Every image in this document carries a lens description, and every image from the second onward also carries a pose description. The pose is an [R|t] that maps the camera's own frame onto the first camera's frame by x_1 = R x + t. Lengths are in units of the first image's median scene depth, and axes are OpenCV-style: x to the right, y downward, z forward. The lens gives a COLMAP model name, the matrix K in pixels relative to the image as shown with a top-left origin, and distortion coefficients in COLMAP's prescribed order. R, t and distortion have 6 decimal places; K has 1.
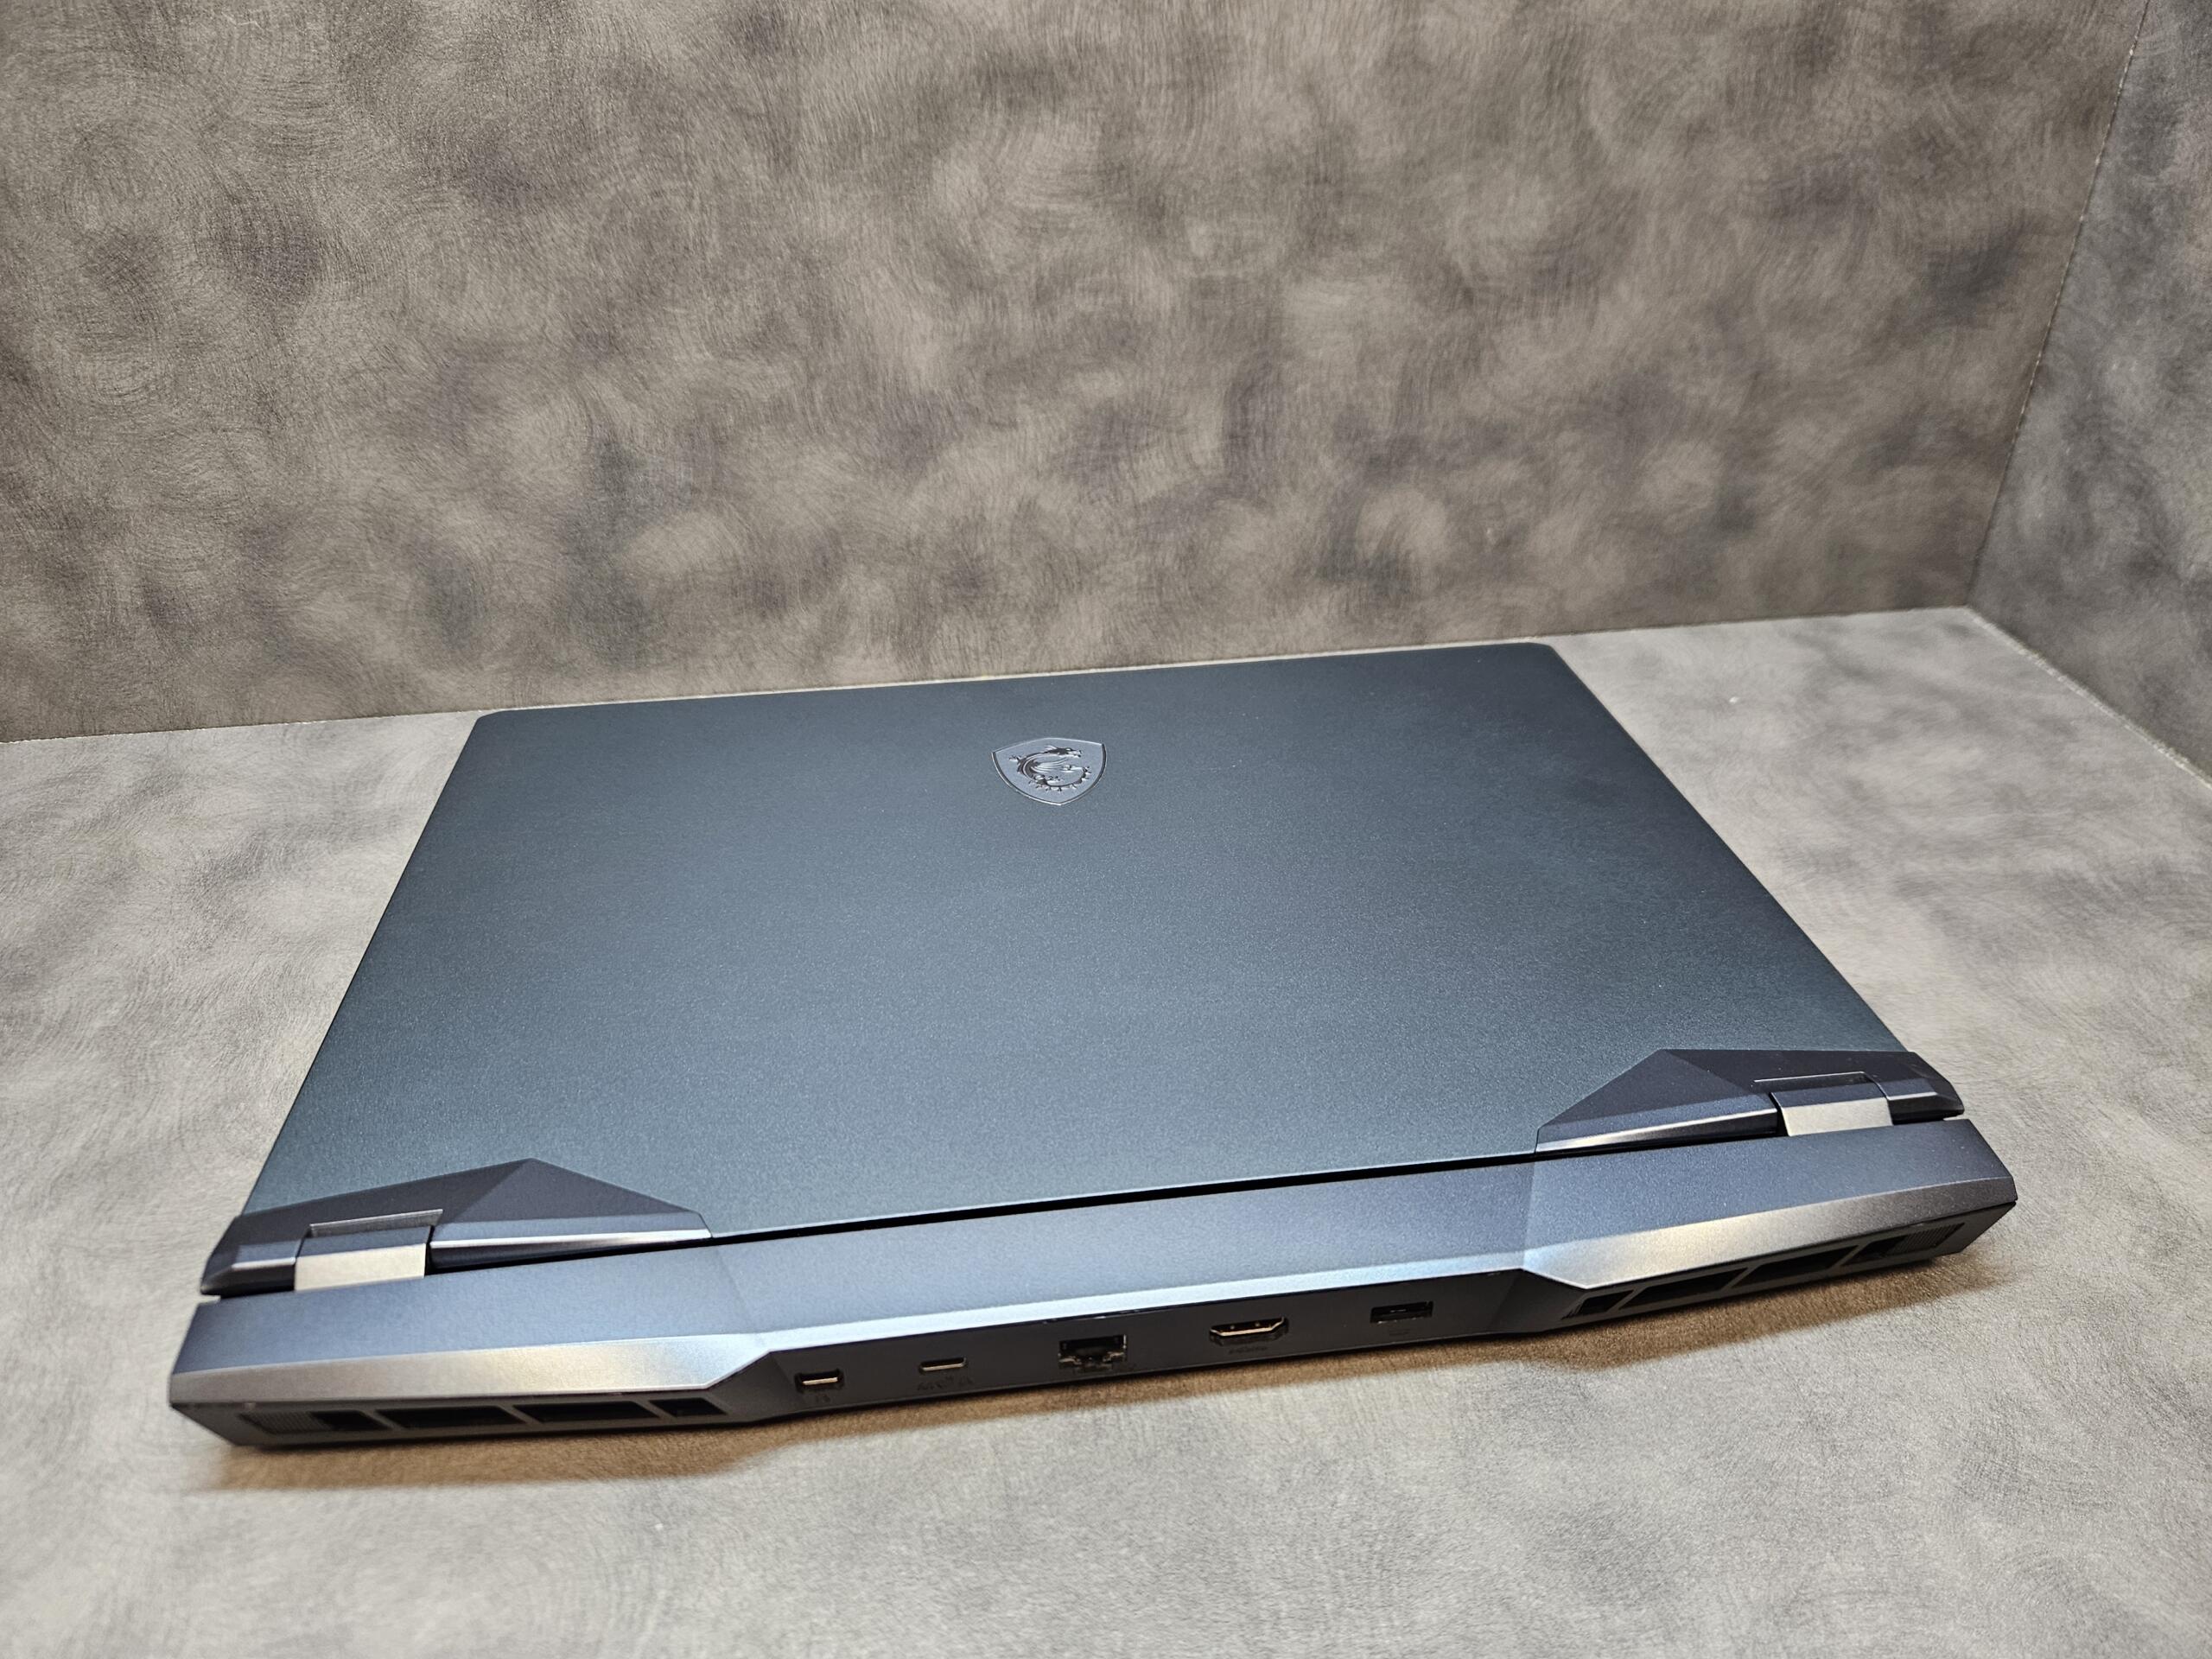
lens RADIAL K [[1539.0, 0, 1117.8], [0, 1539.0, 842.9], [0, 0, 1]] dist [0.041780, -0.053905]
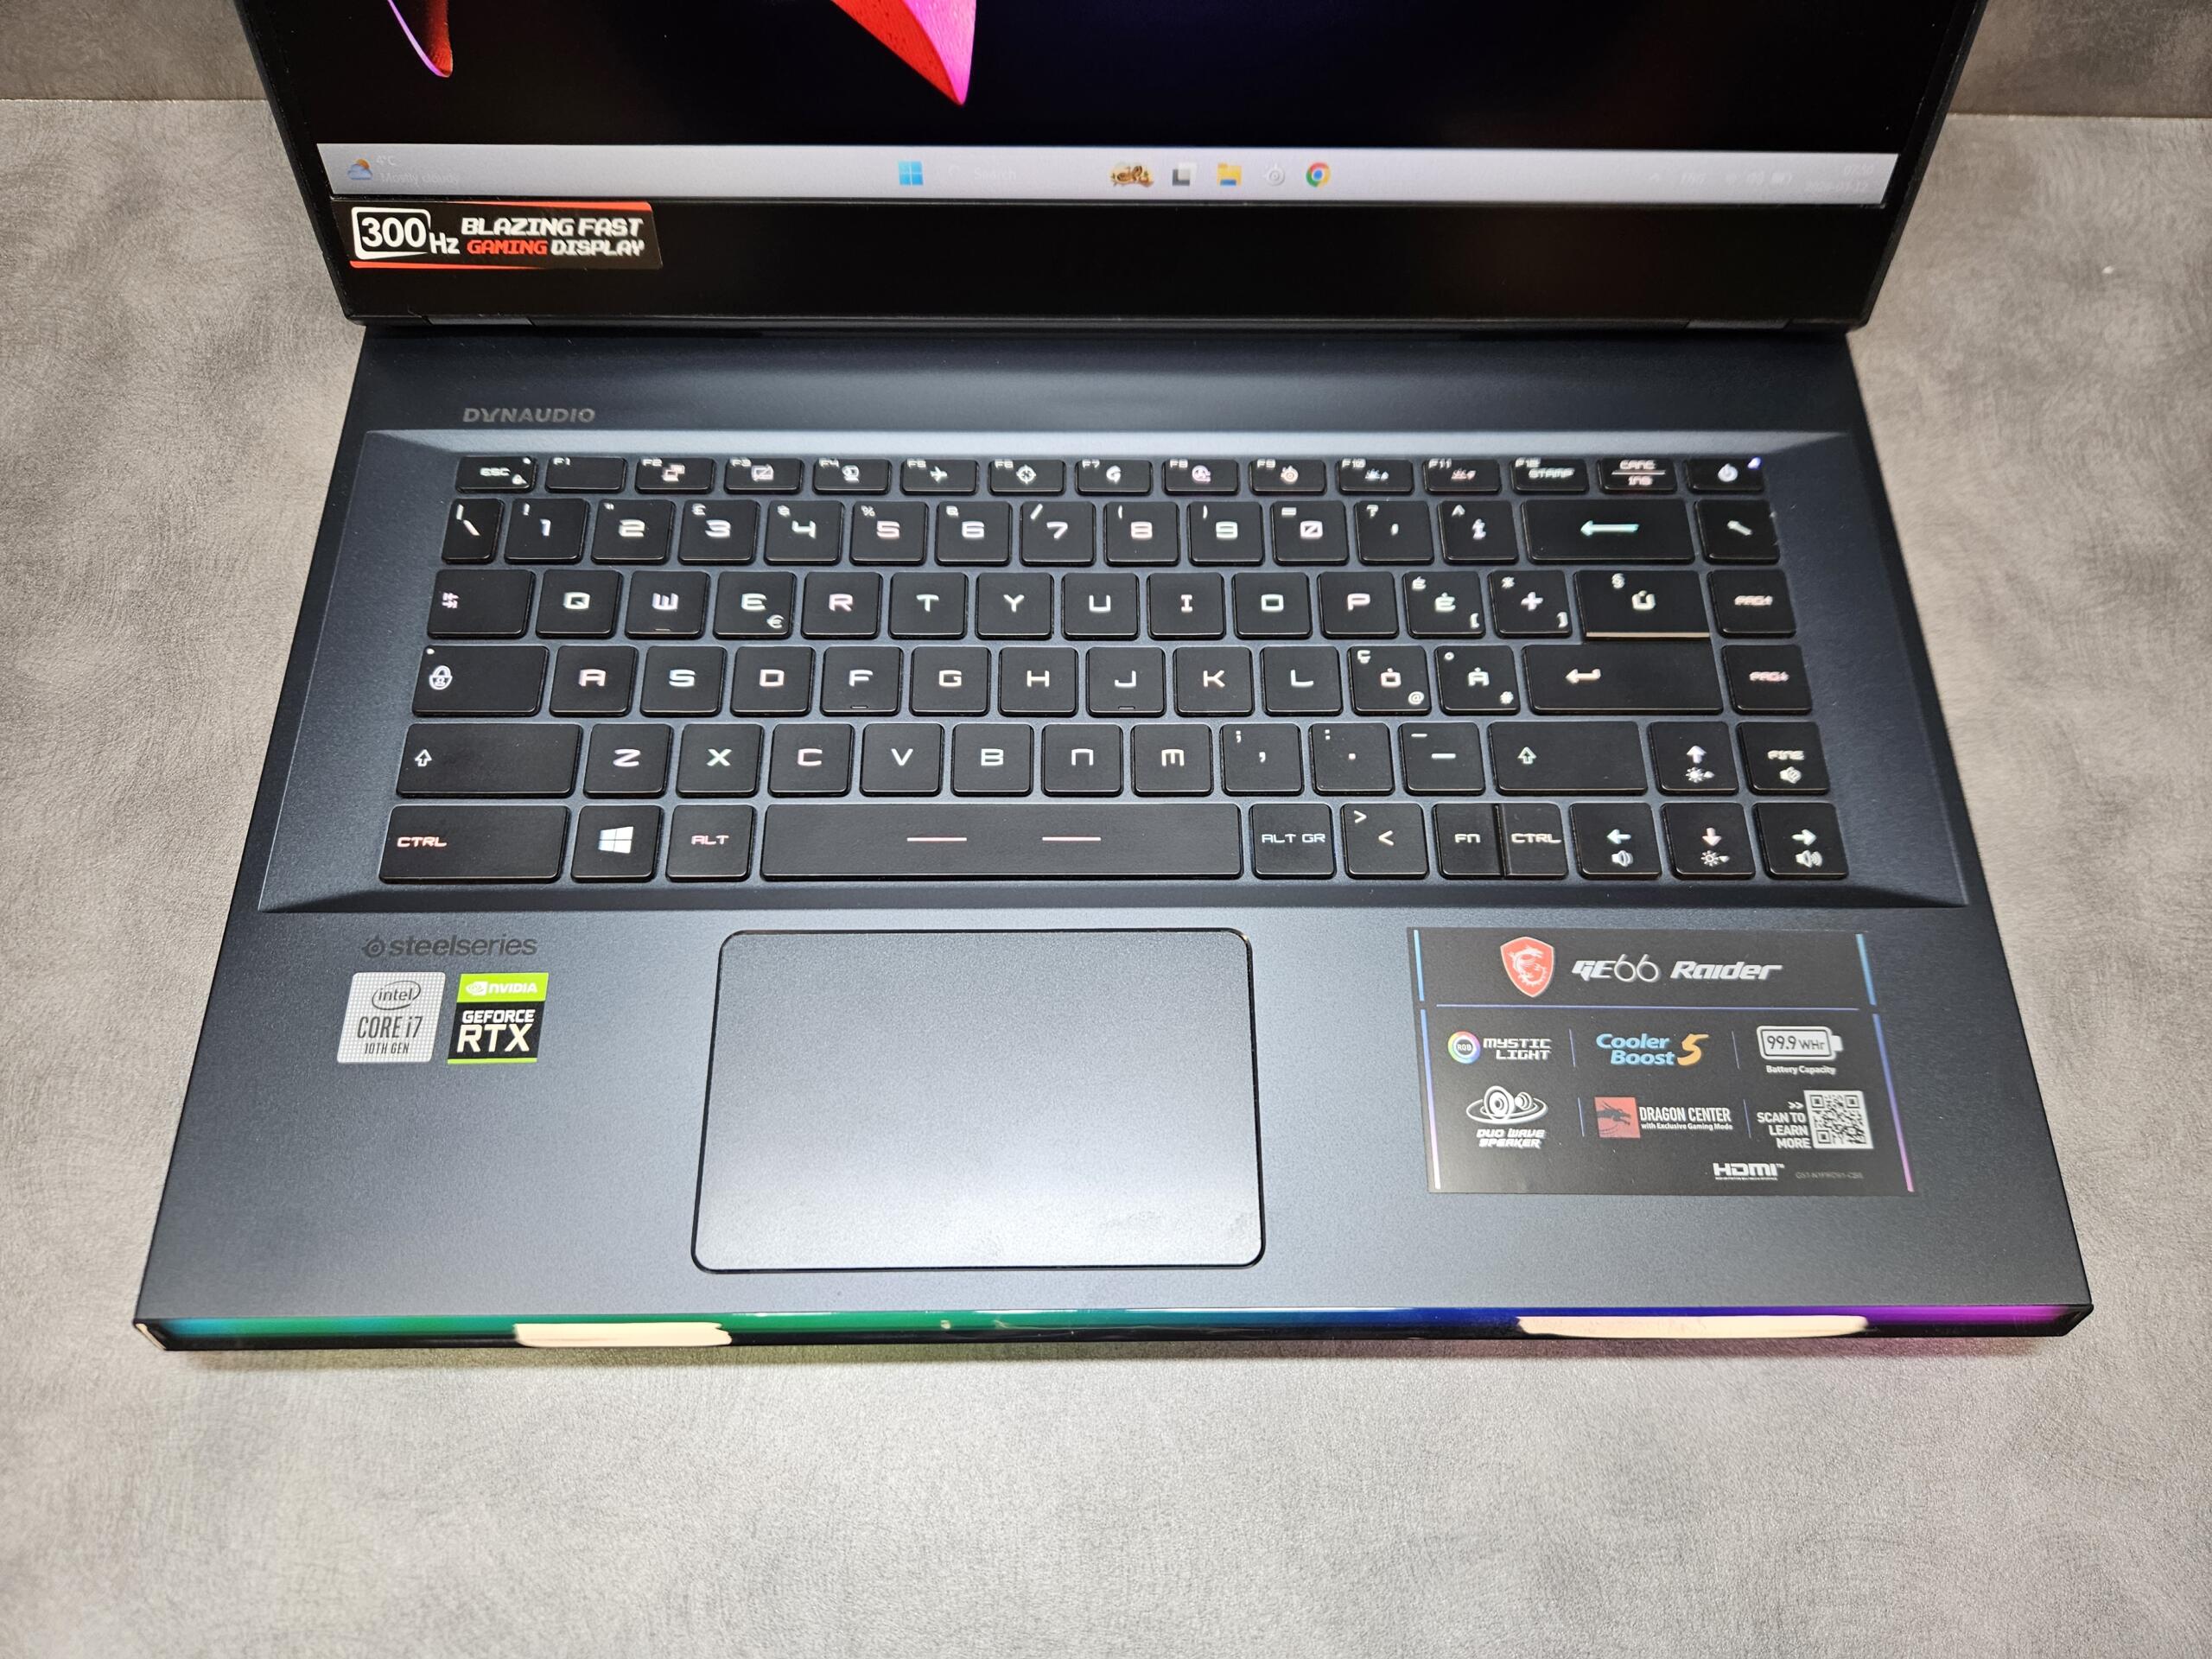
lens RADIAL K [[1539.0, 0, 1101.1], [0, 1539.0, 862.9], [0, 0, 1]] dist [0.041780, -0.053905]
pose [[0.991256, 0.127343, -0.034563, -0.034098], [-0.089660, 0.842217, 0.531631, -0.228727], [0.096809, -0.523884, 0.846271, 0.168289]]
